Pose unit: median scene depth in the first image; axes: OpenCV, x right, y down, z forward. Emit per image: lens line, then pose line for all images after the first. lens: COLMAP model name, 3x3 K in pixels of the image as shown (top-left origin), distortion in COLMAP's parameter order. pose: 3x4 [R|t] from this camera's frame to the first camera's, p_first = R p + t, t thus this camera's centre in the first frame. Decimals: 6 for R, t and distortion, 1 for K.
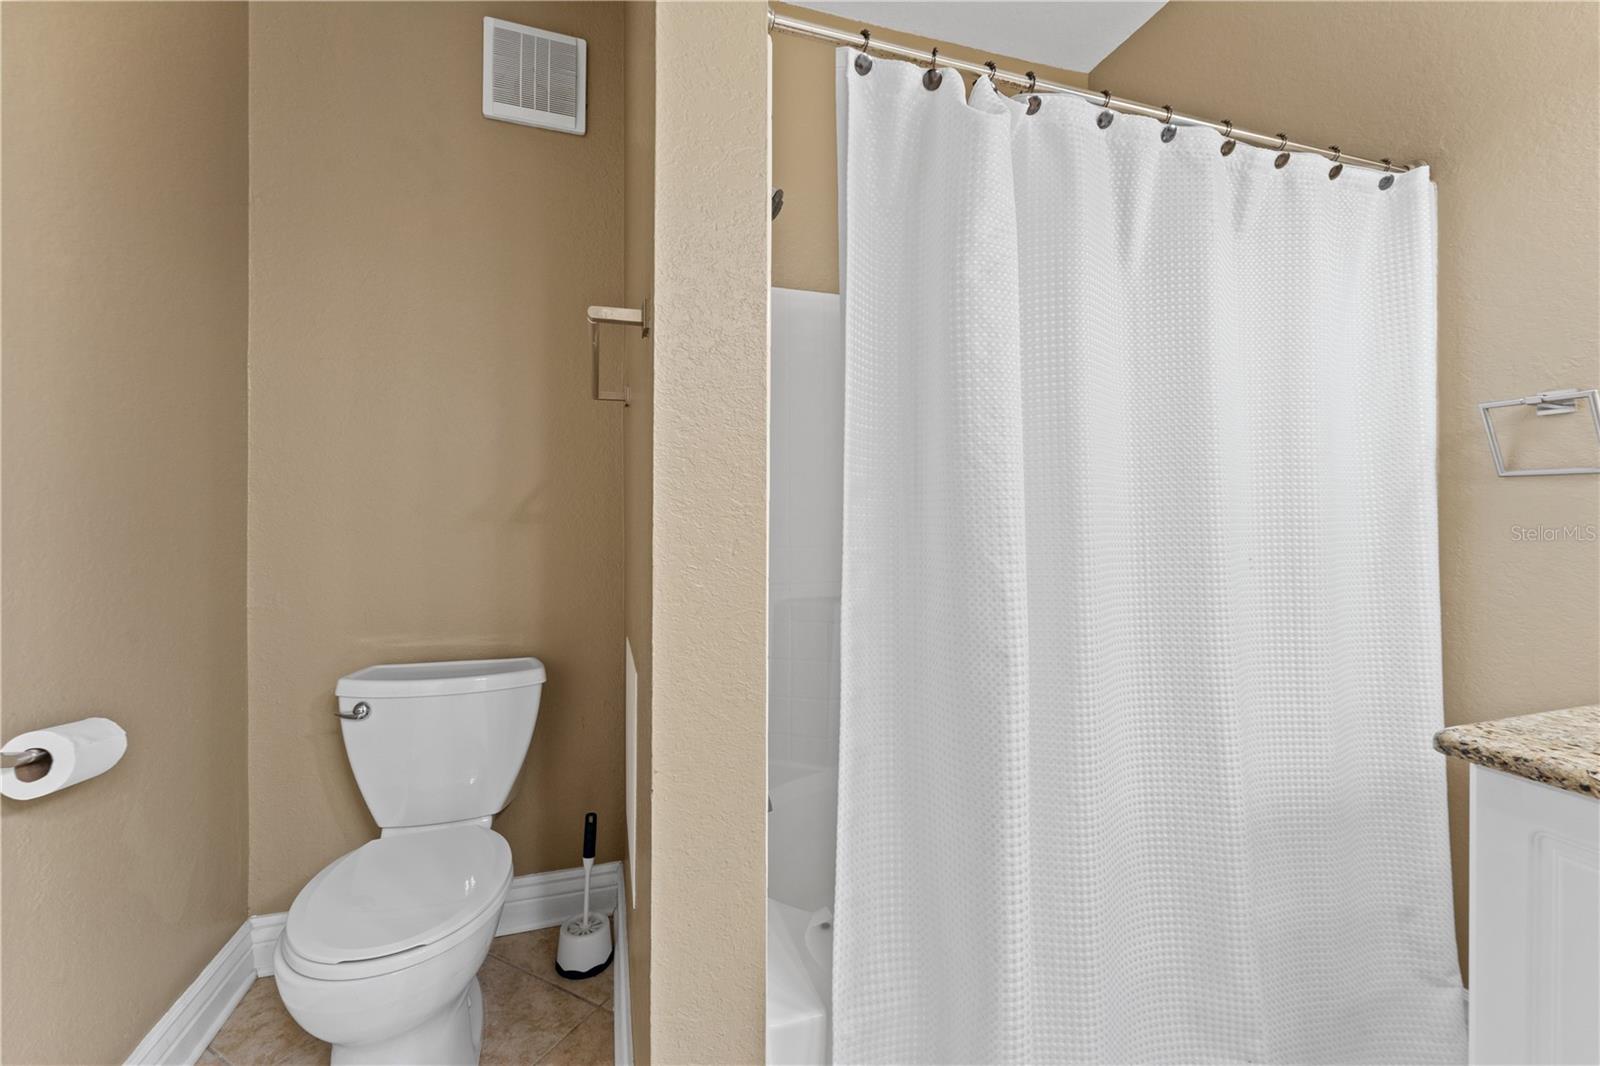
lens RADIAL K [[641.4, 0, 811.9], [0, 641.4, 520.4], [0, 0, 1]] dist [0.001218, 0.001241]
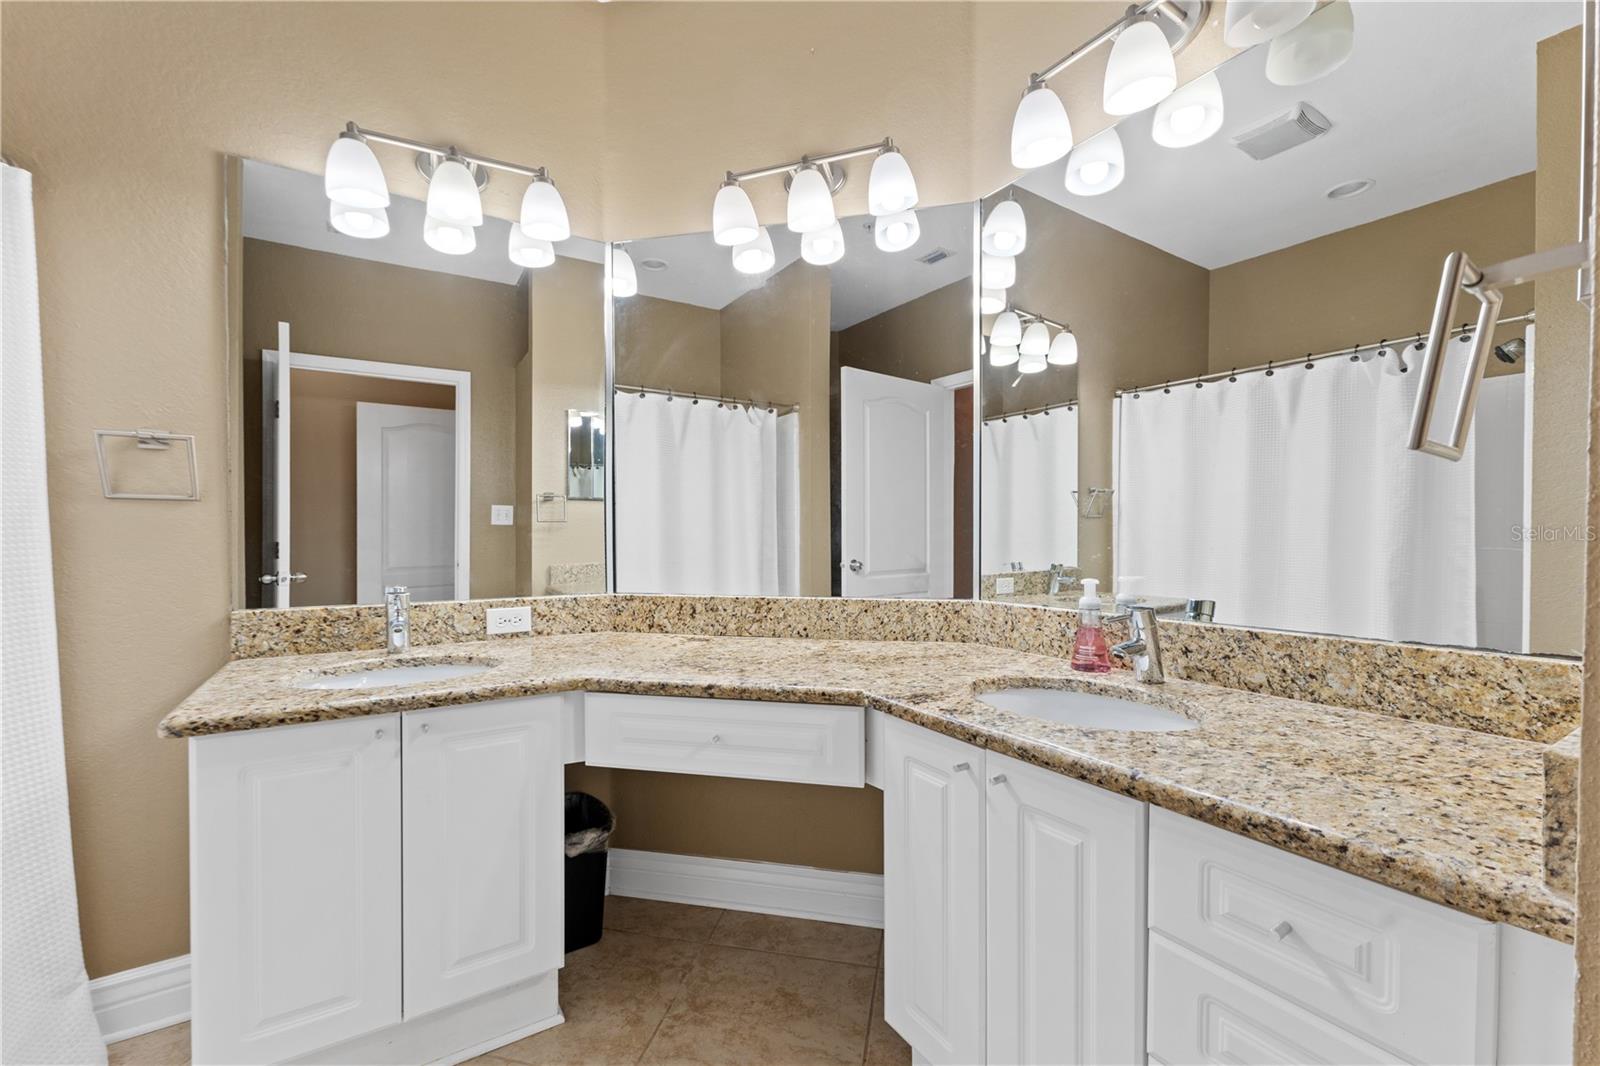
lens RADIAL K [[641.4, 0, 787.2], [0, 641.4, 544.4], [0, 0, 1]] dist [0.001218, 0.001241]
pose [[-0.257050, -0.012514, 0.966317, -0.303471], [0.000448, 0.999915, 0.013068, -0.002539], [-0.966398, 0.003792, -0.257023, 0.159181]]
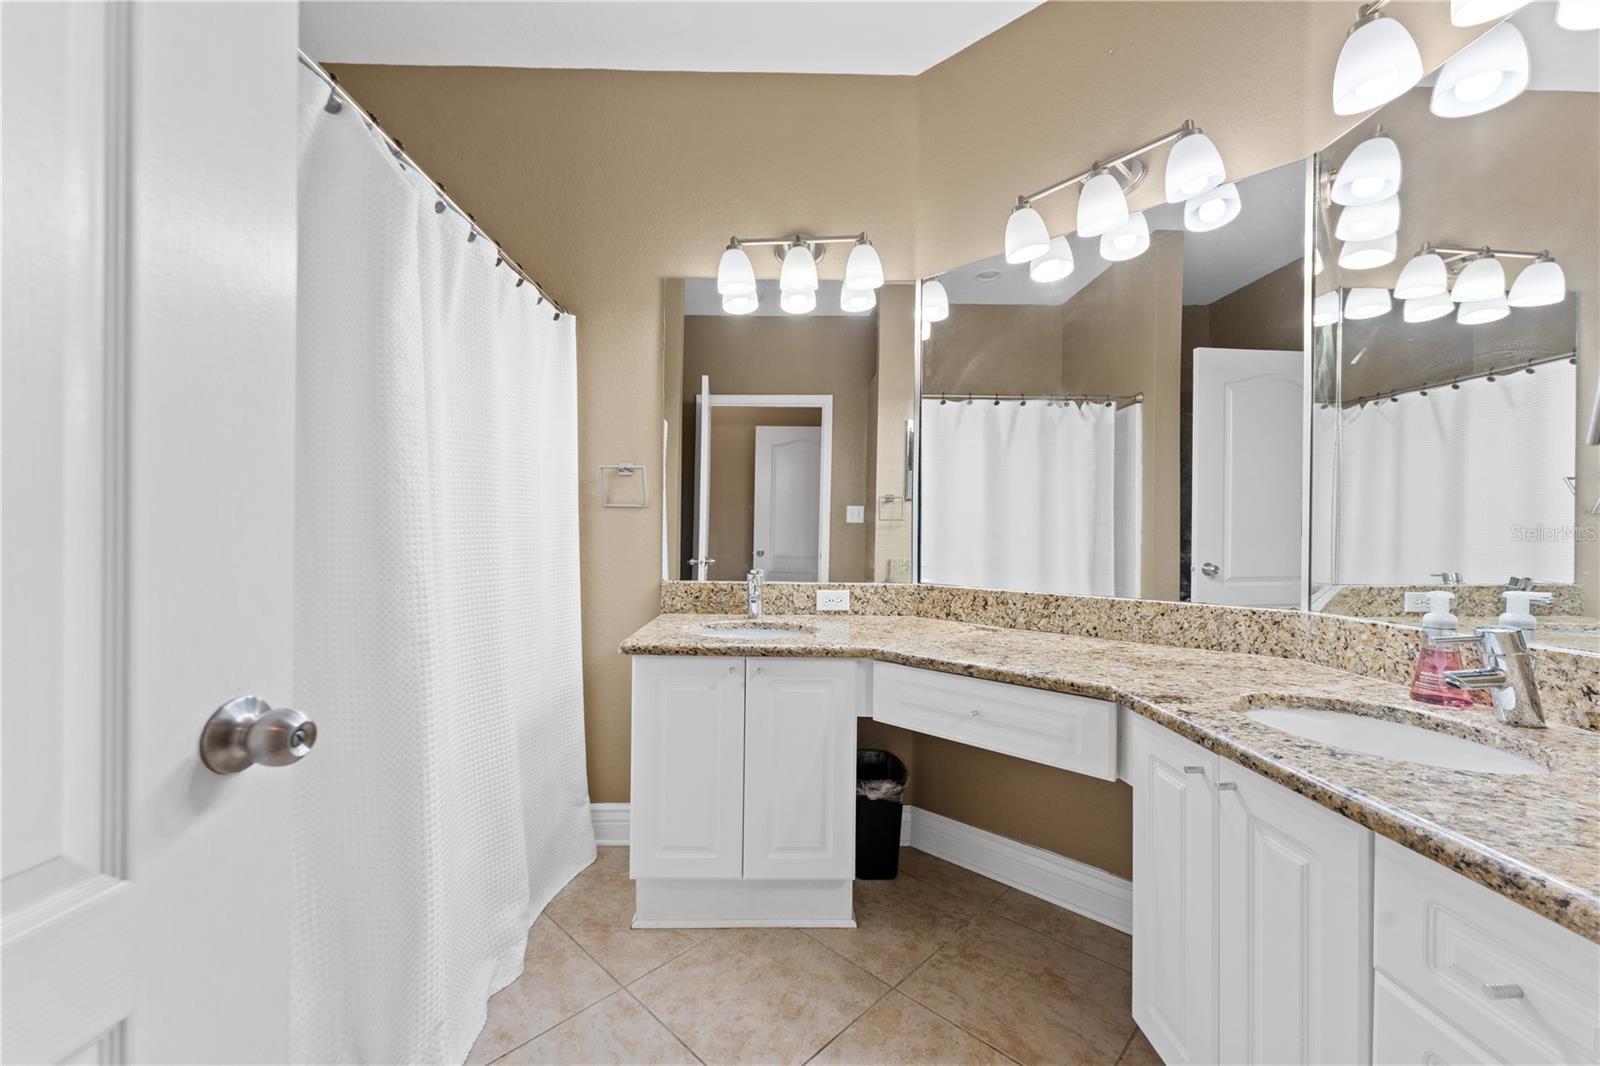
lens RADIAL K [[641.4, 0, 805.6], [0, 641.4, 530.4], [0, 0, 1]] dist [0.001218, 0.001241]
pose [[0.269248, 0.004305, 0.963061, -0.501331], [-0.009977, 0.999949, -0.001681, -0.004793], [-0.963019, -0.009156, 0.269277, -0.016676]]
